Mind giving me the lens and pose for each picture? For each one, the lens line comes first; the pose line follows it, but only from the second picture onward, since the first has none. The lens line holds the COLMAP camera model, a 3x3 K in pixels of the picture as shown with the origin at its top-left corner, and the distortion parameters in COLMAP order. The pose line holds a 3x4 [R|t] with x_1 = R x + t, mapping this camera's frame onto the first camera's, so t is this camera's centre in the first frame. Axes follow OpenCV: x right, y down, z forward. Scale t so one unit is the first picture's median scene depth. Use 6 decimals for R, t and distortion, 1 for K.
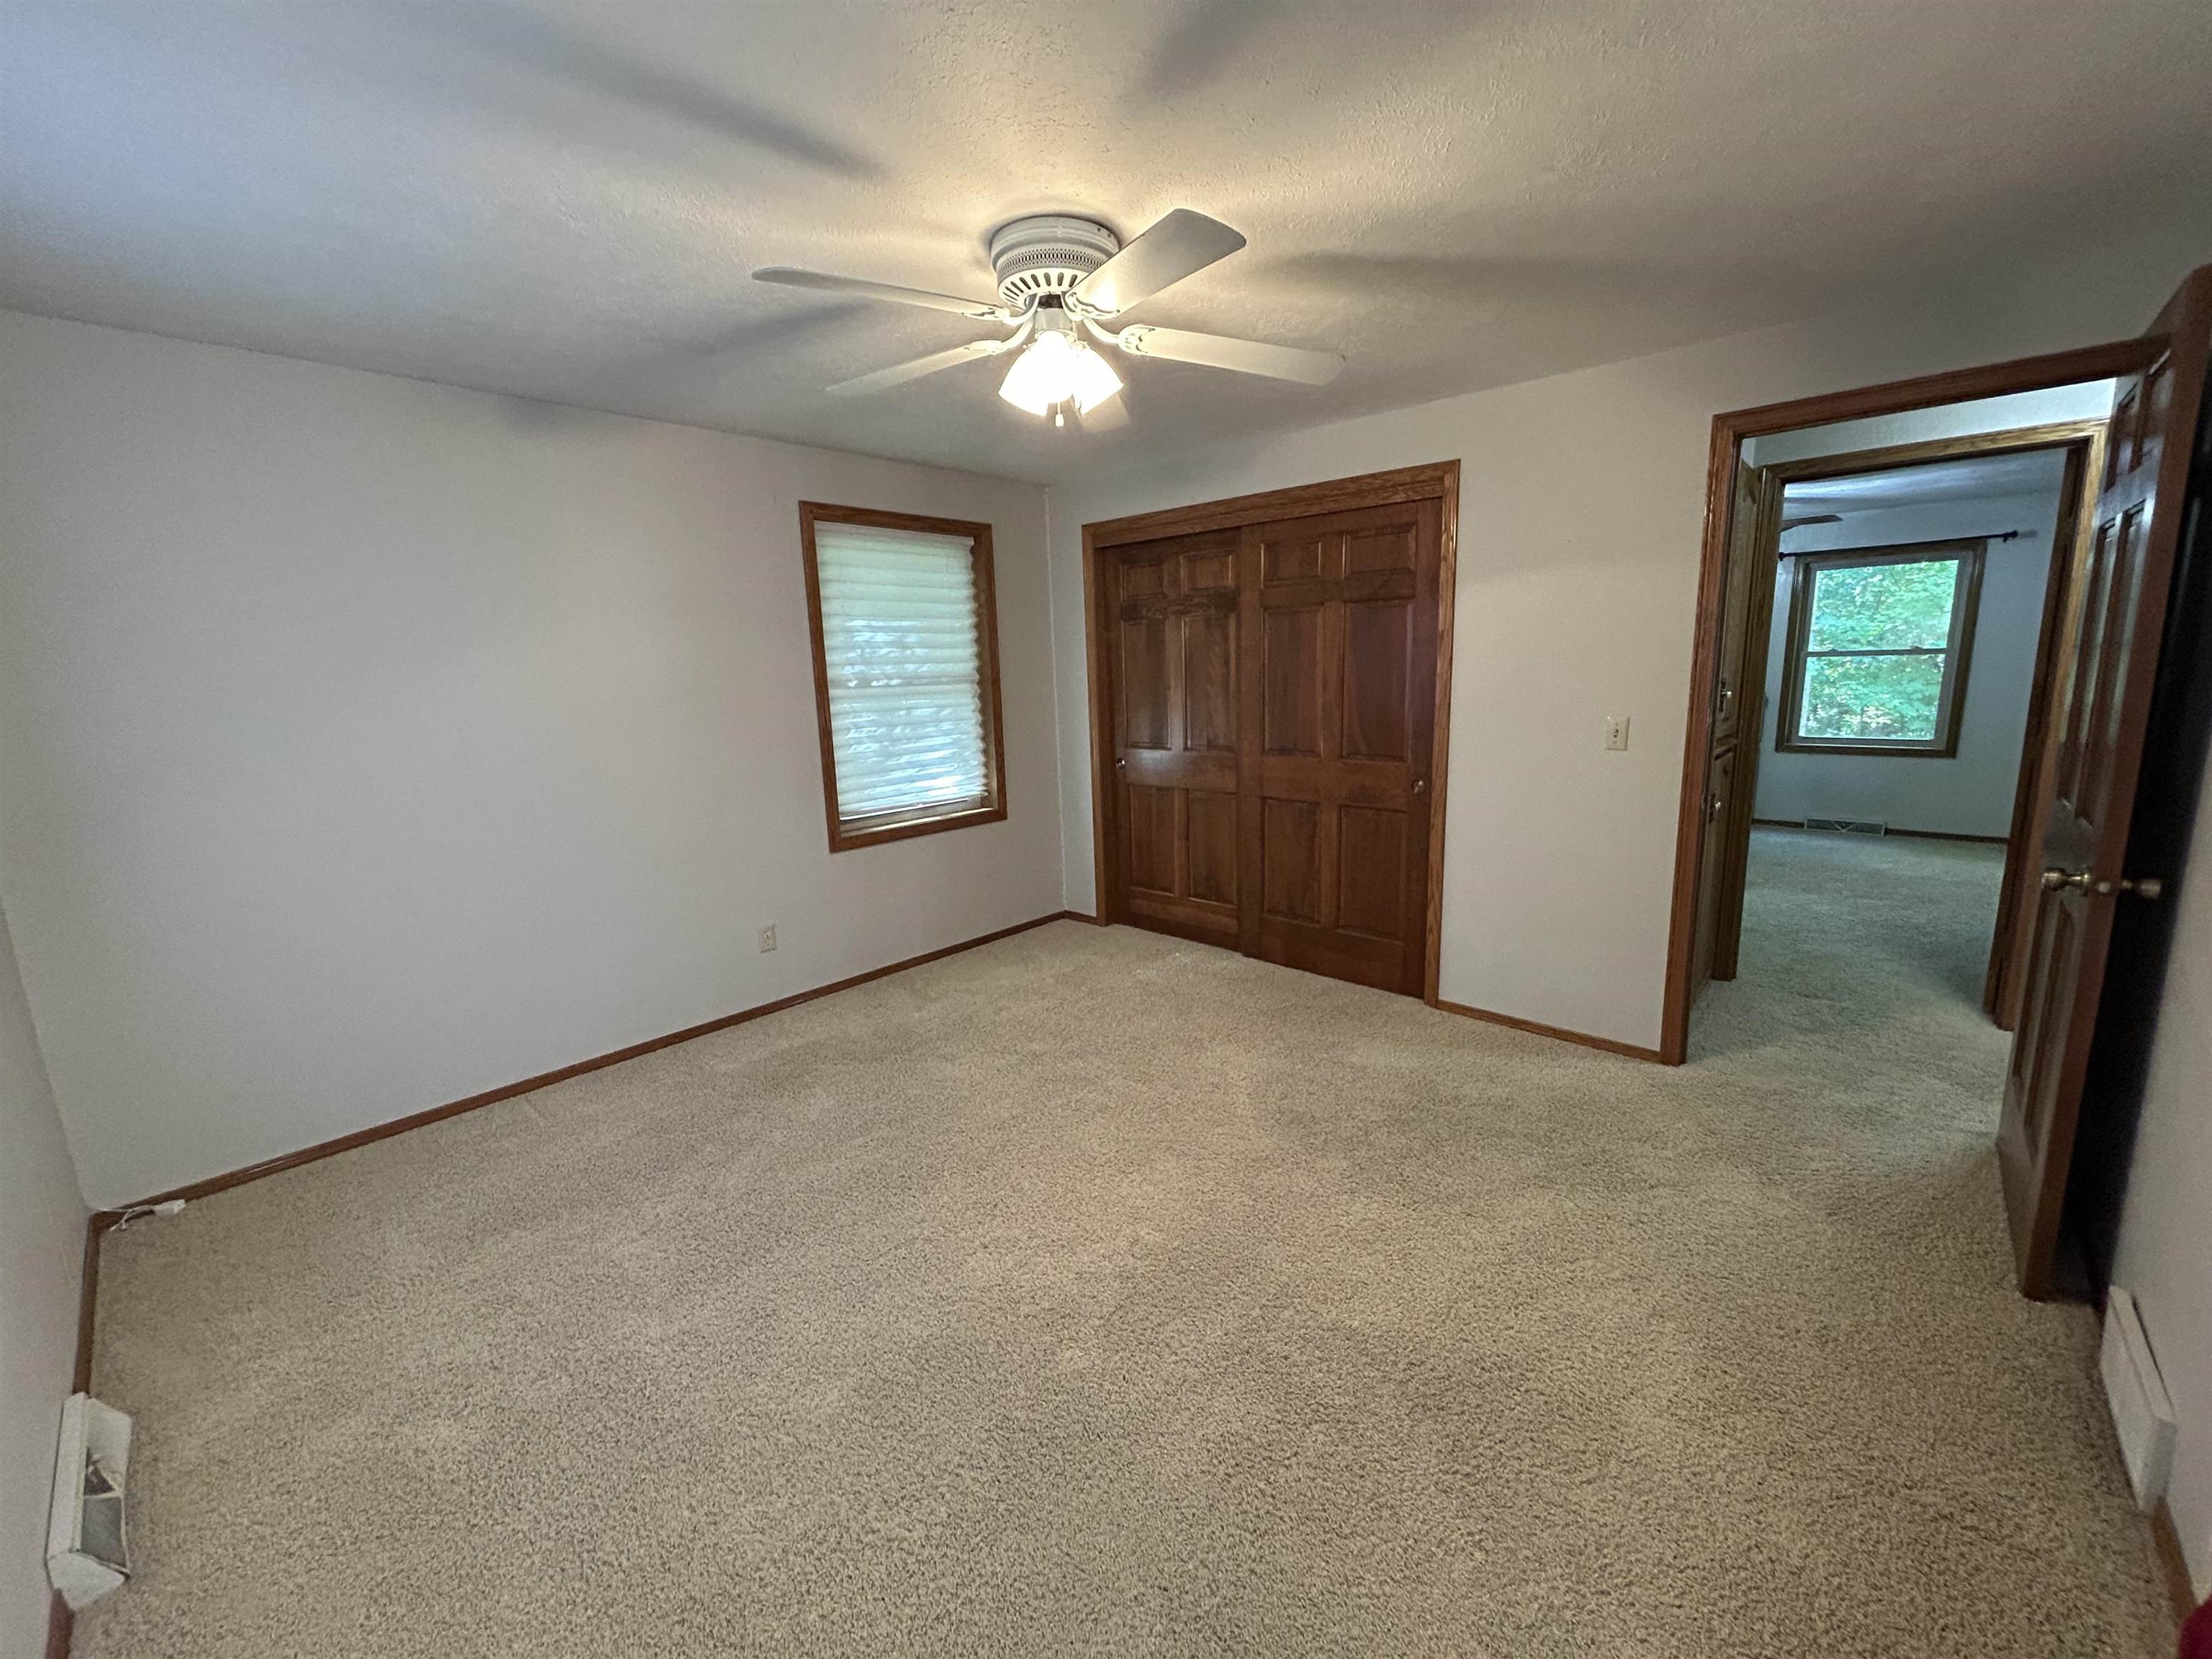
lens RADIAL K [[885.9, 0, 1107.2], [0, 885.9, 833.1], [0, 0, 1]] dist [0.002419, 0.000341]
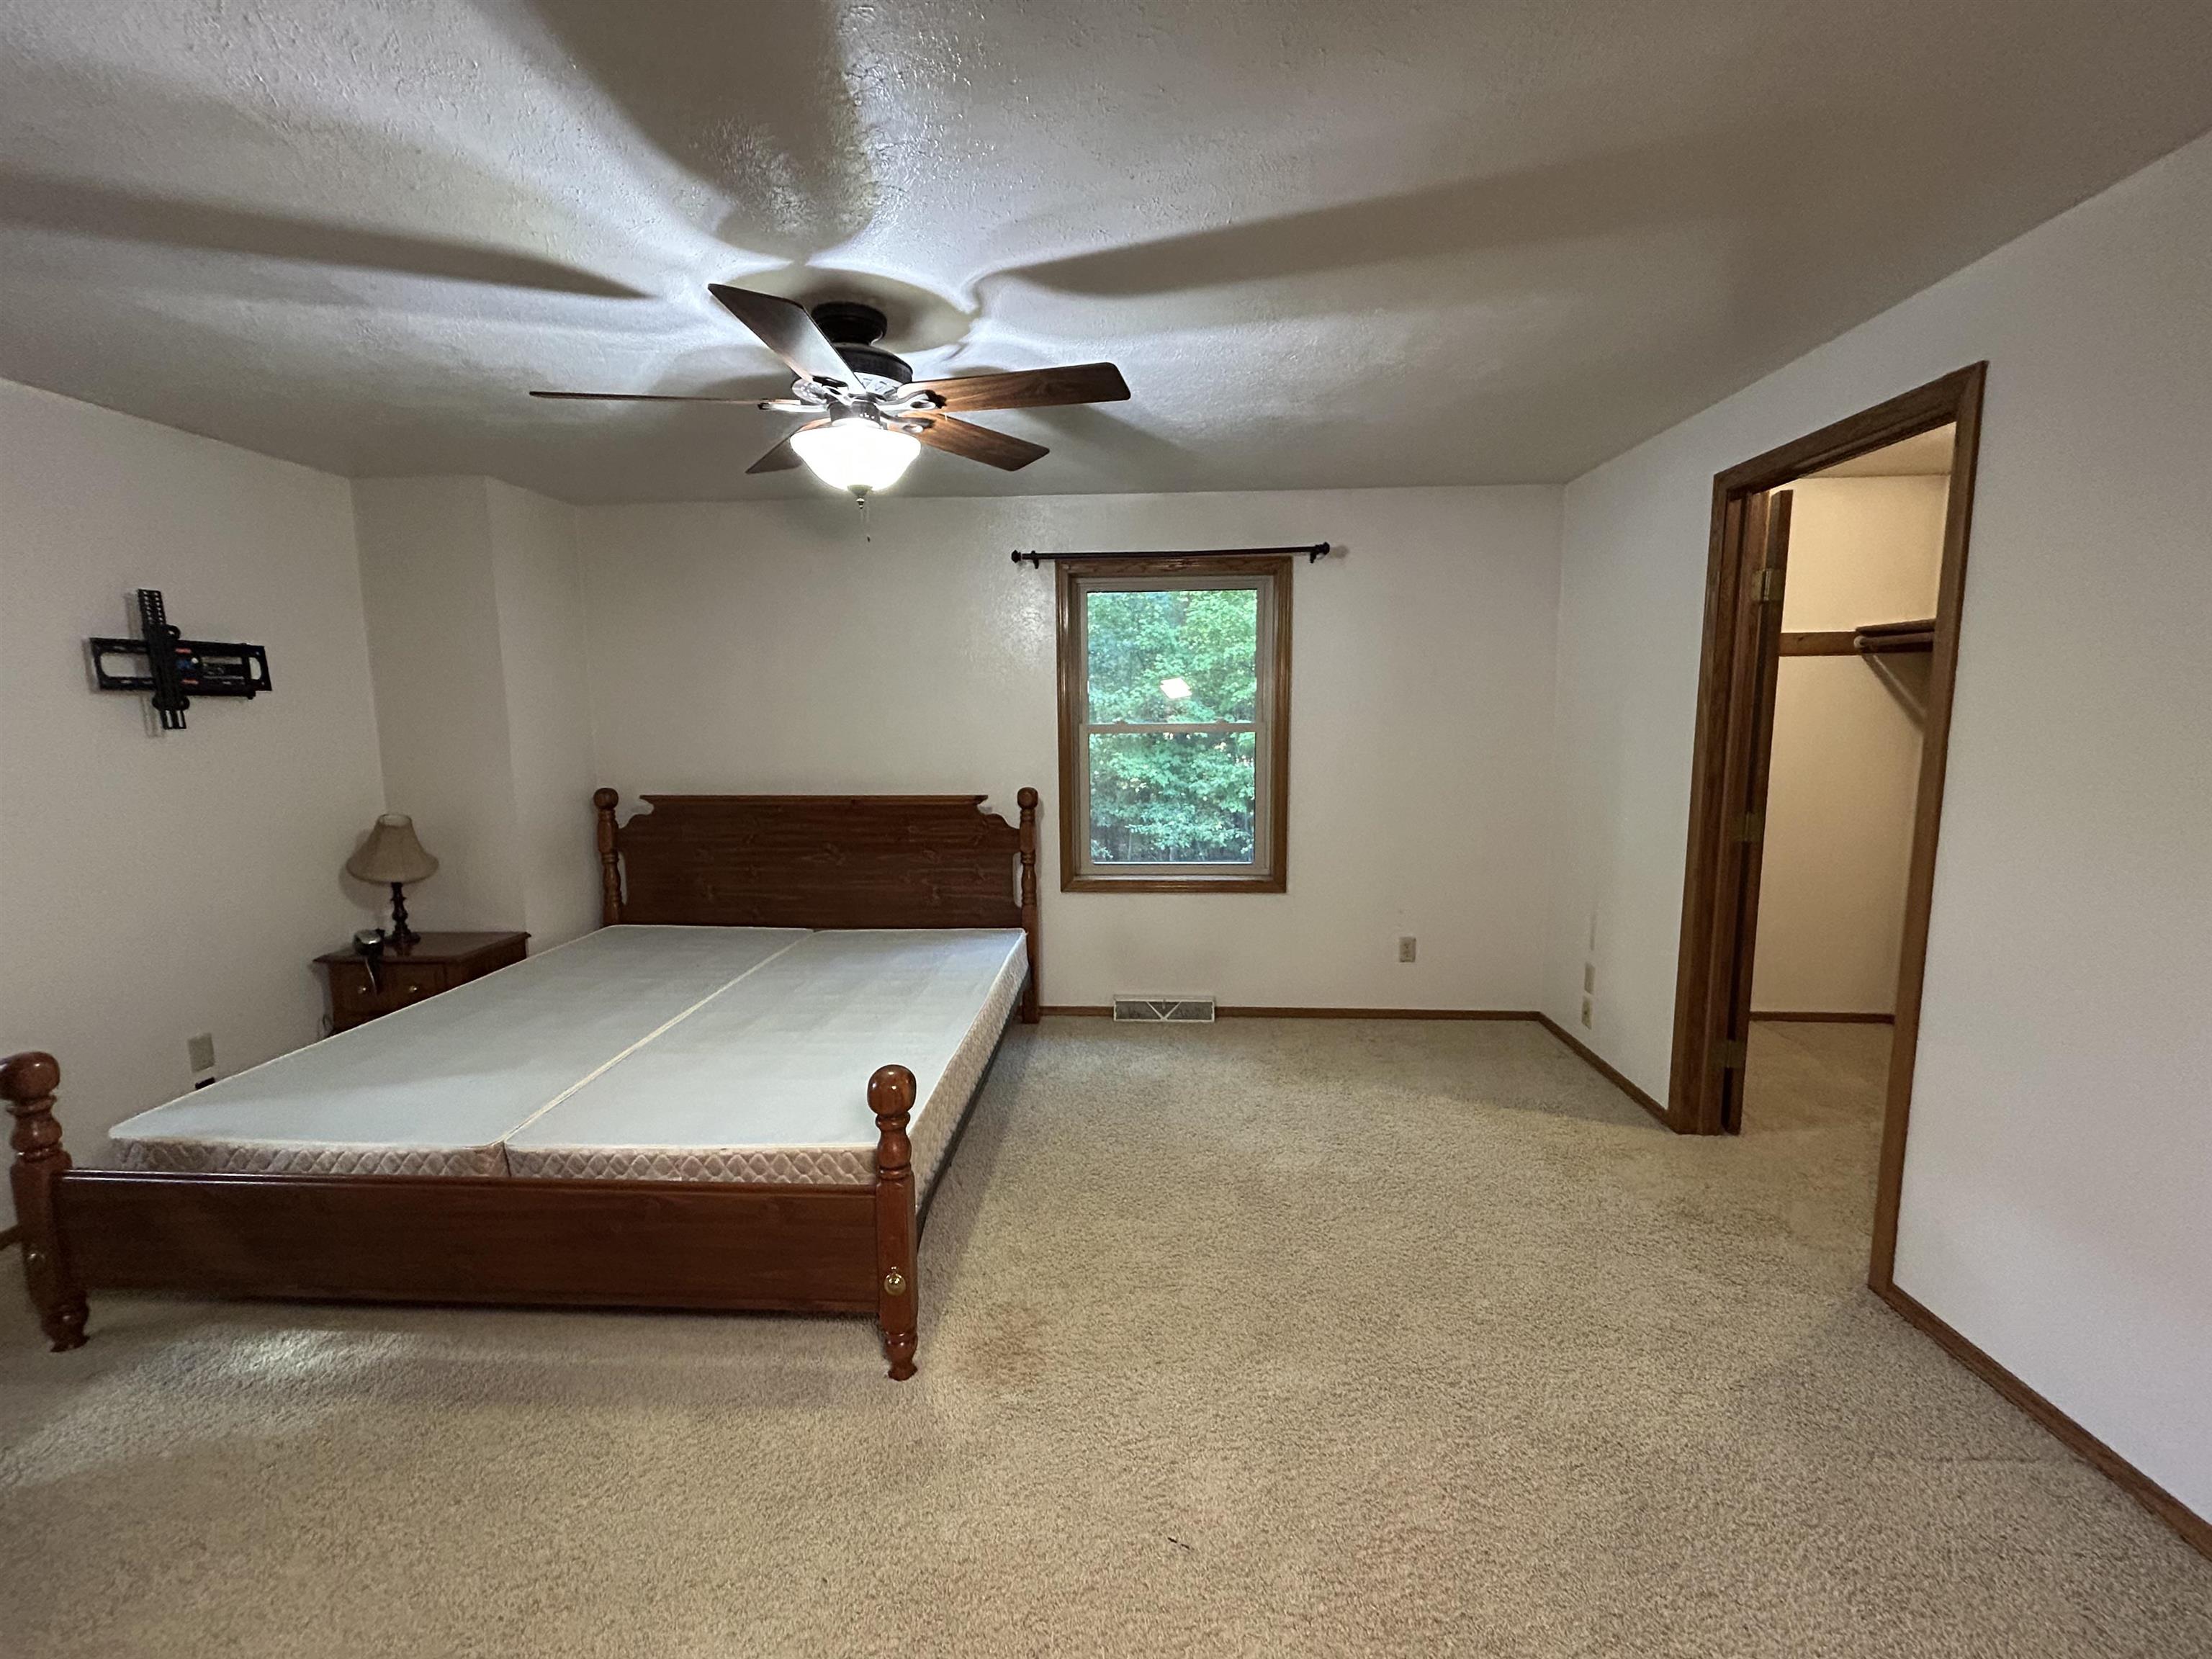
lens RADIAL K [[885.9, 0, 1107.0], [0, 885.9, 826.9], [0, 0, 1]] dist [0.002419, 0.000341]
pose [[0.773826, -0.053716, 0.631116, 0.440740], [0.101895, 0.993977, -0.040336, -0.115865], [-0.625148, 0.095520, 0.774639, 0.564711]]
